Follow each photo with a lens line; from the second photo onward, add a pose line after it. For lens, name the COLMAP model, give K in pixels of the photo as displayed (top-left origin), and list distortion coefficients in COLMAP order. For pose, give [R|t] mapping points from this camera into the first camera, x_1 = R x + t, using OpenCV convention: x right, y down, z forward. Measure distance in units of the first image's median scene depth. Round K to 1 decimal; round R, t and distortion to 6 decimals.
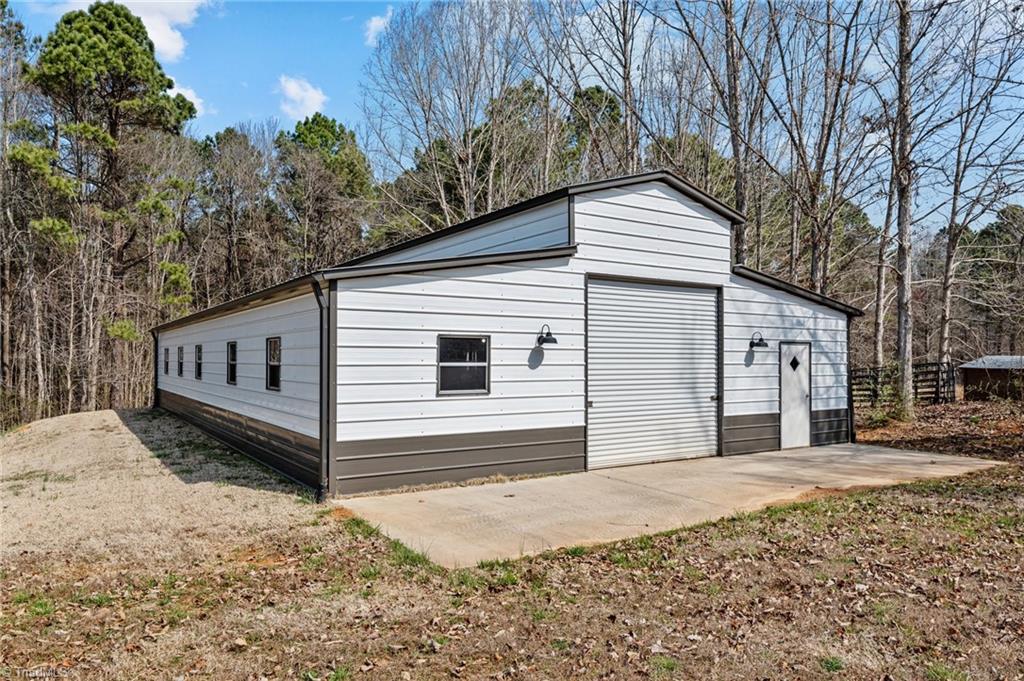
lens RADIAL K [[691.5, 0, 511.8], [0, 691.5, 345.6], [0, 0, 1]] dist [-0.033546, 0.000372]
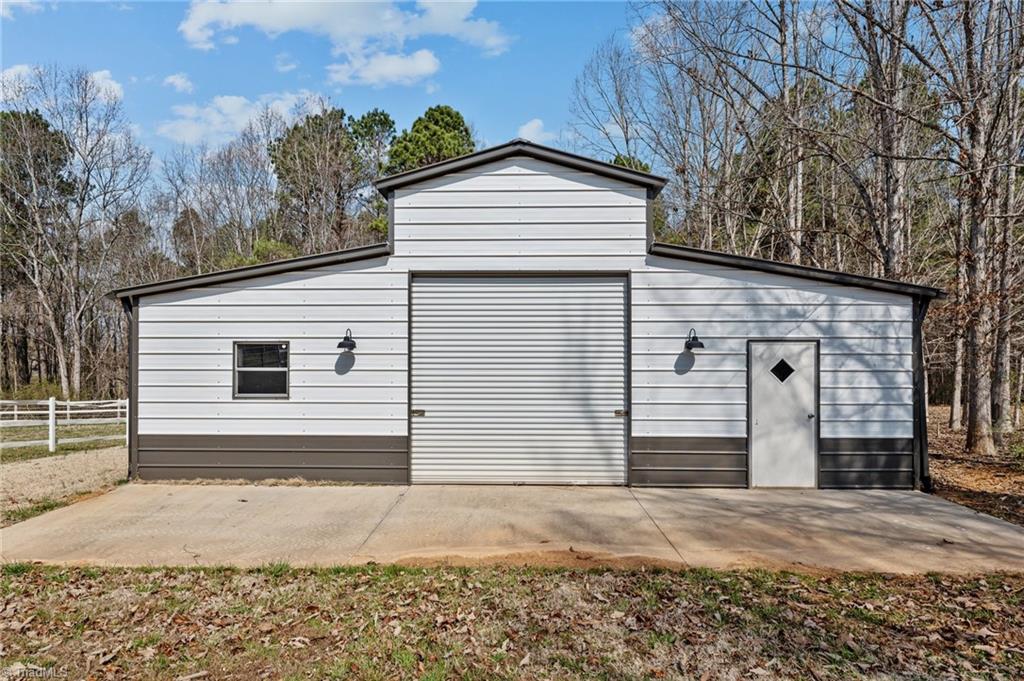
lens RADIAL K [[571.7, 0, 512.0], [0, 571.7, 357.3], [0, 0, 1]] dist [-0.007647, 0.000186]
pose [[0.826241, -0.007673, -0.563265, 0.562840], [0.011706, 0.999925, 0.003549, 0.007817], [0.563196, -0.009525, 0.826269, 0.381995]]
